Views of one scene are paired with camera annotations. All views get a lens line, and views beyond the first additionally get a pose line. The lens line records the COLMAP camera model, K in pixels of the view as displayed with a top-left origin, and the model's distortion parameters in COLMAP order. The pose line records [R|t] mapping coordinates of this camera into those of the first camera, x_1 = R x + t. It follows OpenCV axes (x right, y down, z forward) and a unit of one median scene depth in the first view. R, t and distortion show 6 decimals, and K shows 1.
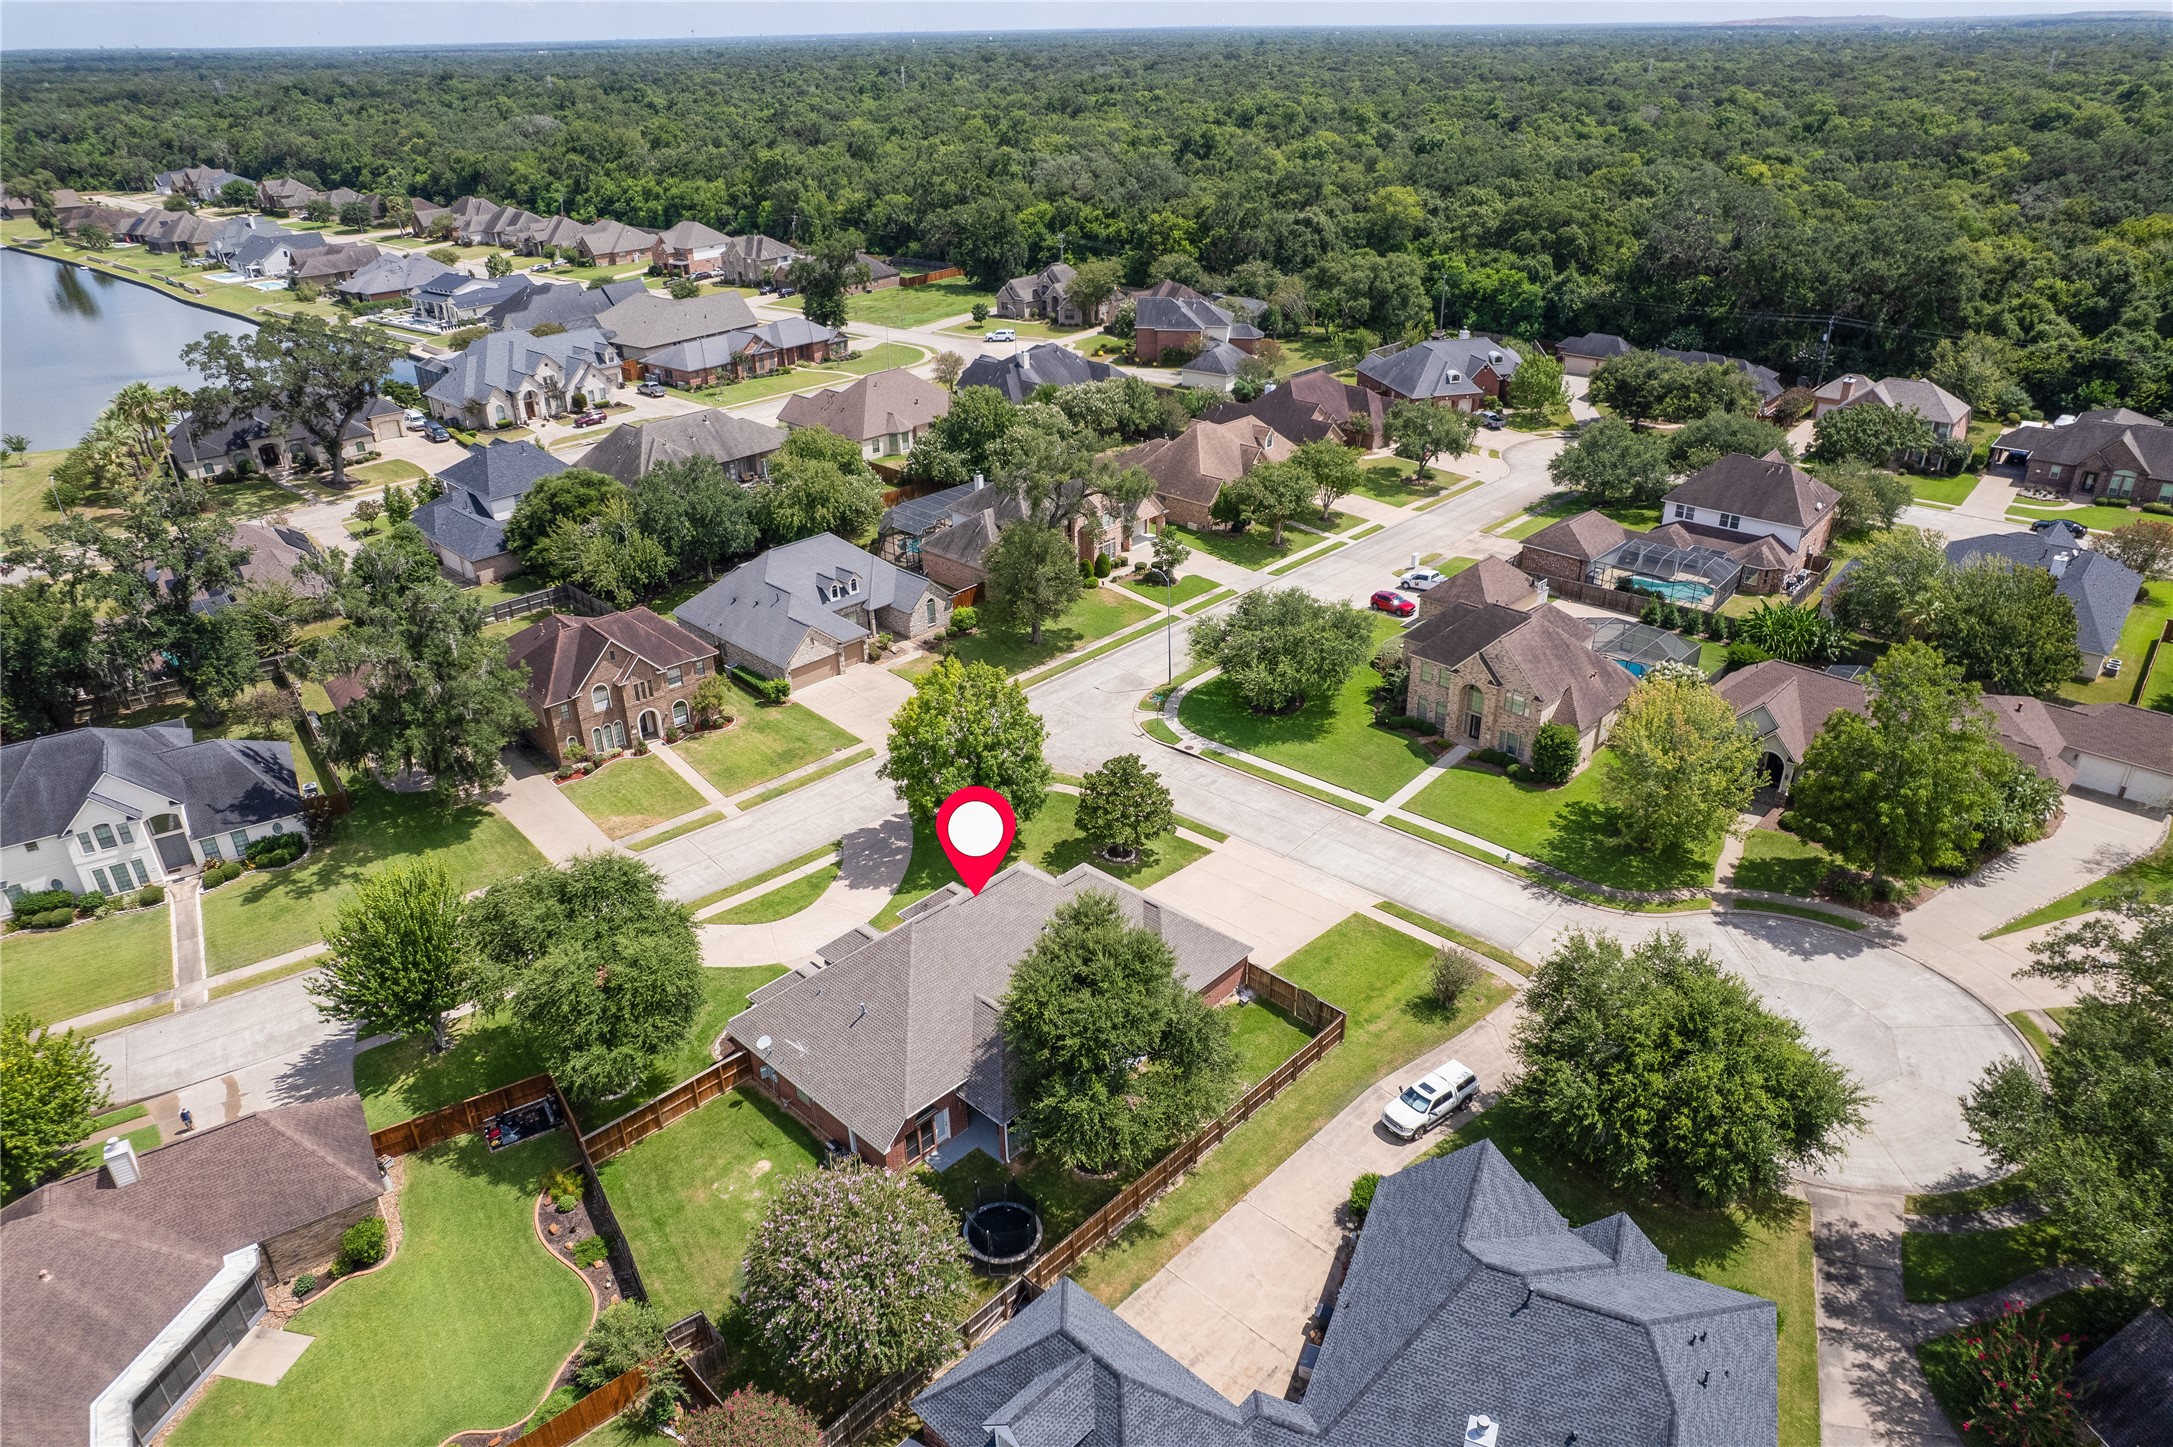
lens RADIAL K [[1382.4, 0, 1087.9], [0, 1382.4, 755.7], [0, 0, 1]] dist [-0.071328, 0.057552]
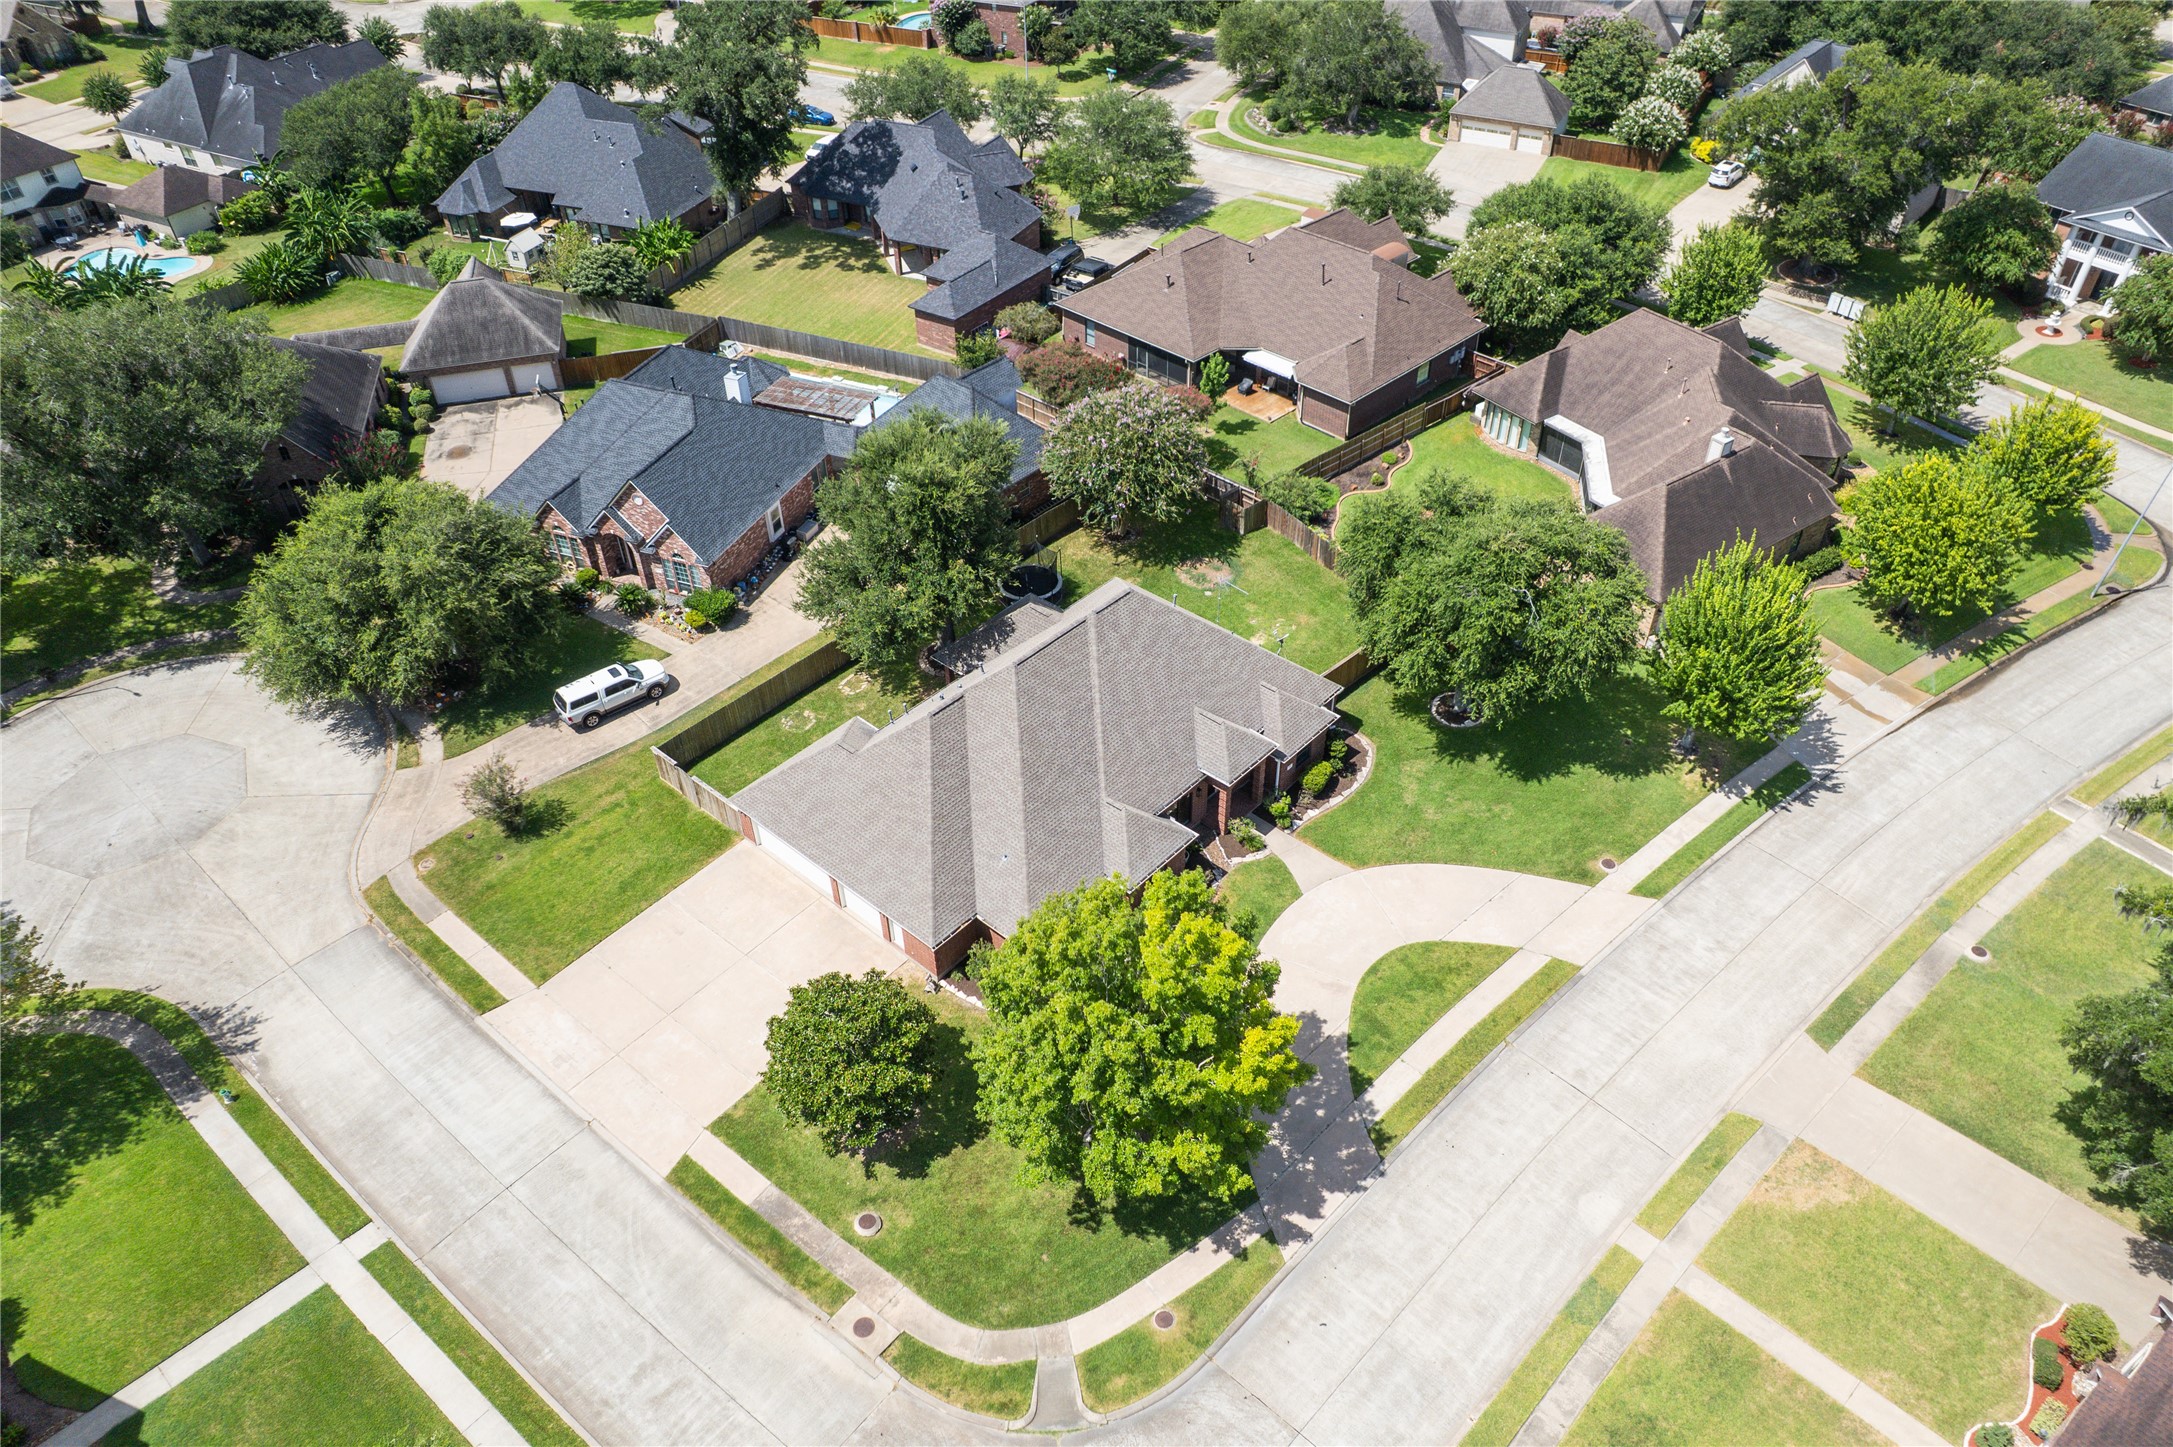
lens RADIAL K [[1423.9, 0, 1087.0], [0, 1423.9, 799.8], [0, 0, 1]] dist [-0.069209, 0.062415]
pose [[-0.999005, 0.044558, 0.001831, -0.054210], [0.016105, 0.322195, 0.946536, -0.392003], [0.041586, 0.945624, -0.322592, 0.798550]]
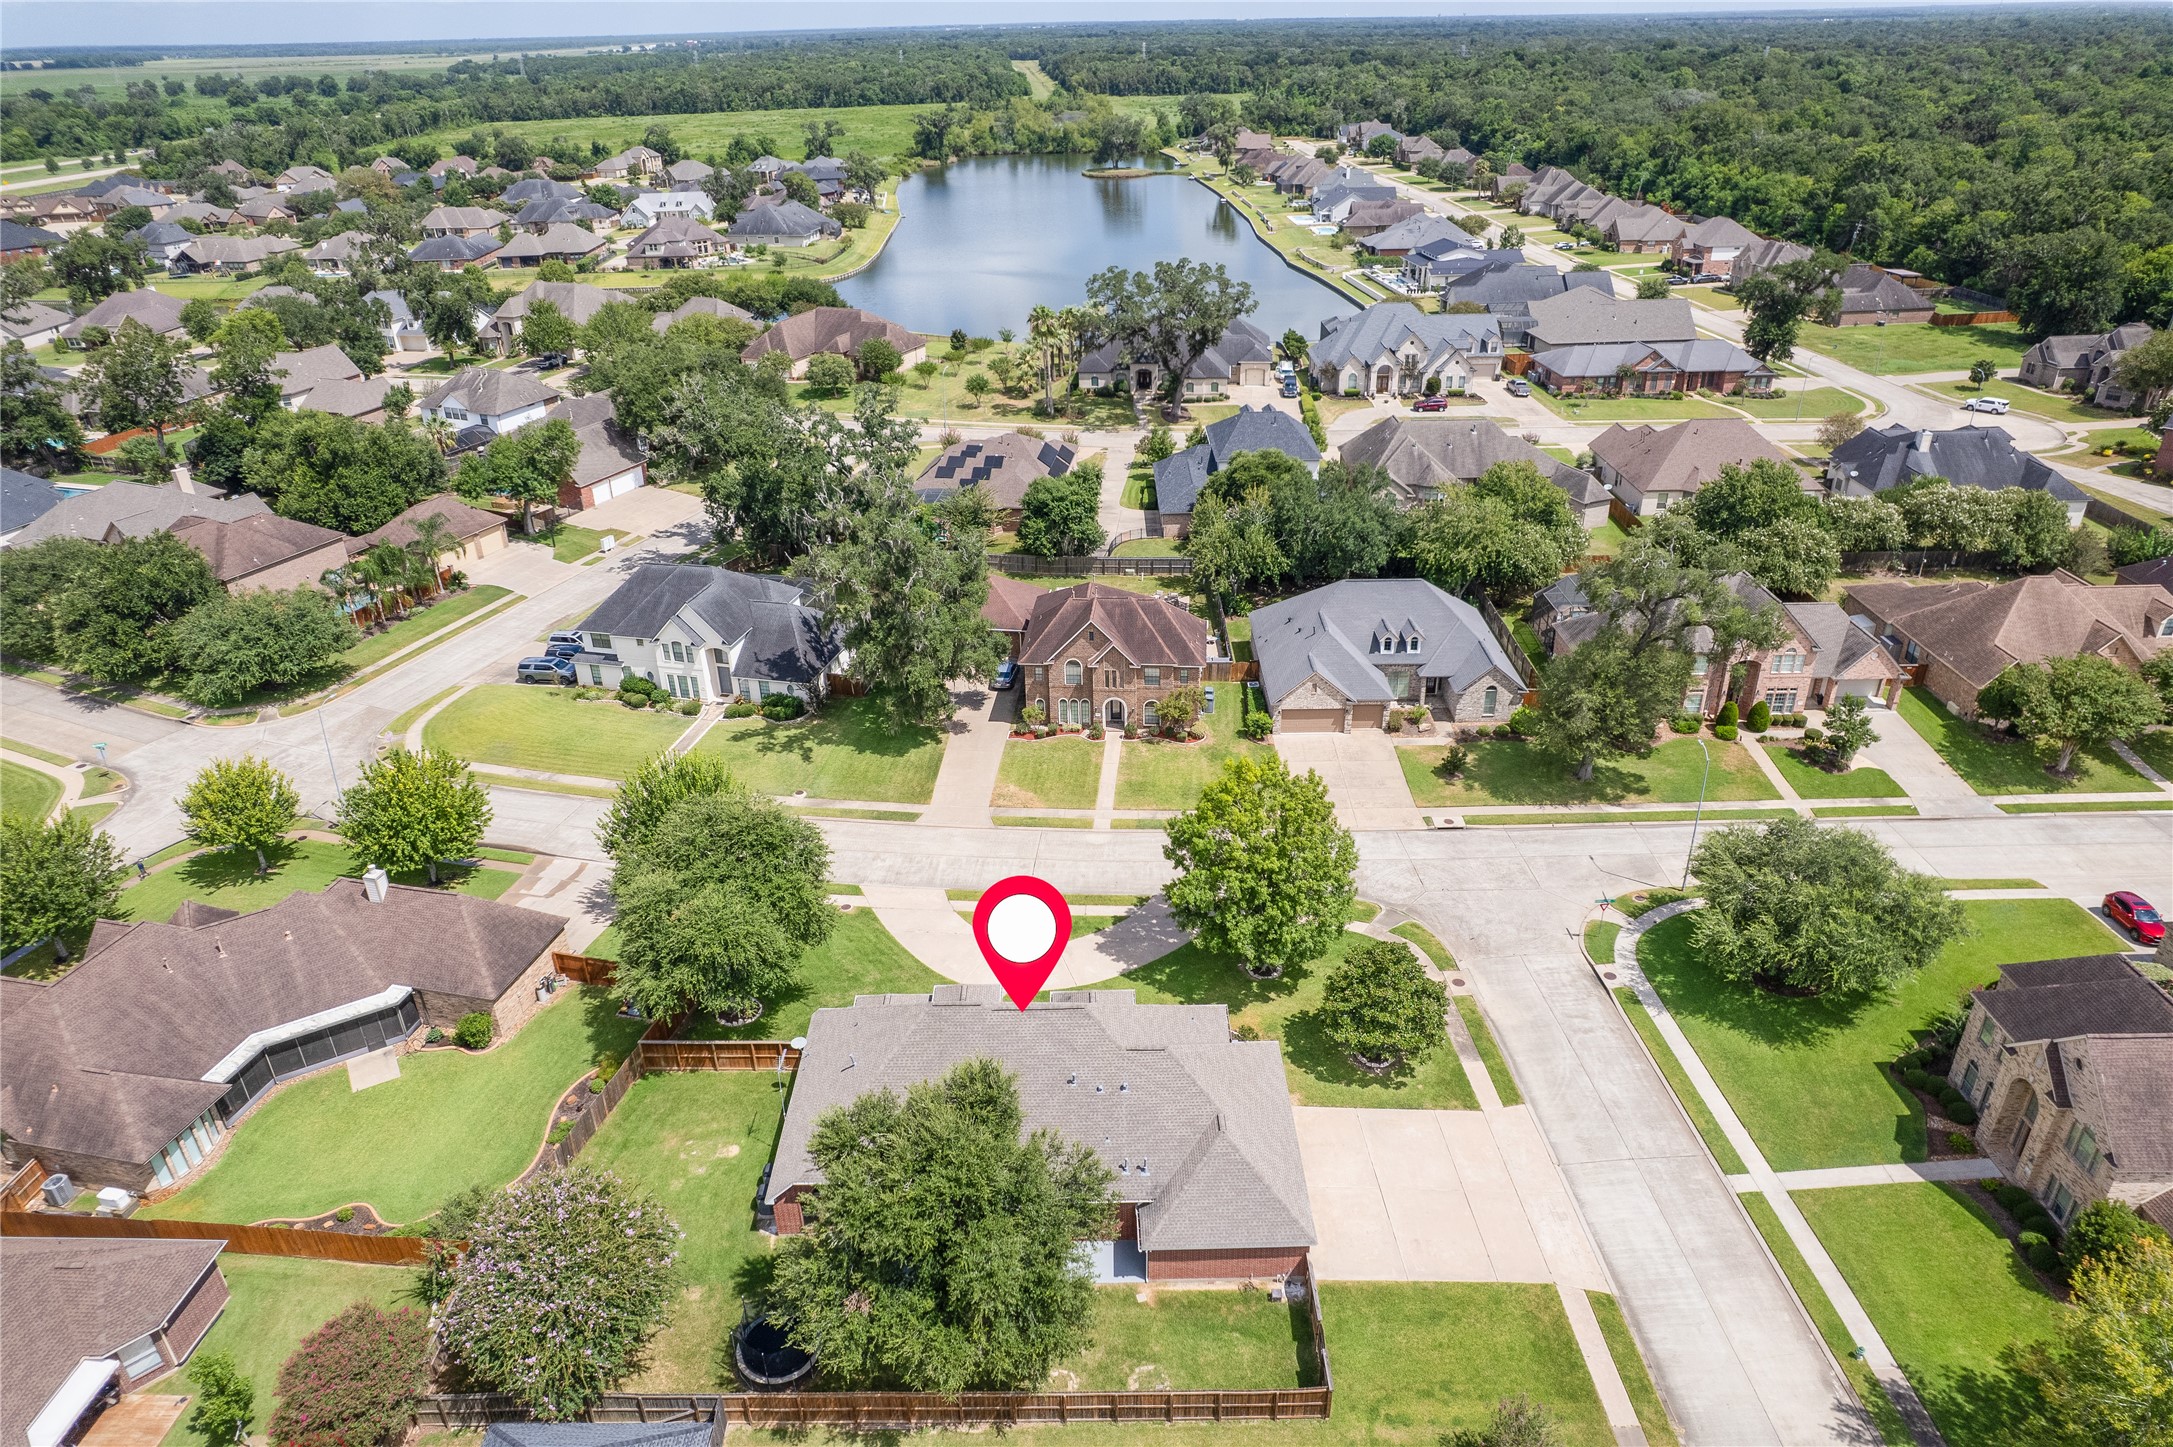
lens RADIAL K [[1382.4, 0, 1087.9], [0, 1382.4, 755.7], [0, 0, 1]] dist [-0.071328, 0.057552]
pose [[0.692180, 0.344845, -0.634010, 0.263994], [-0.332630, 0.932031, 0.143793, -0.111753], [0.640503, 0.111360, 0.759839, 0.199037]]
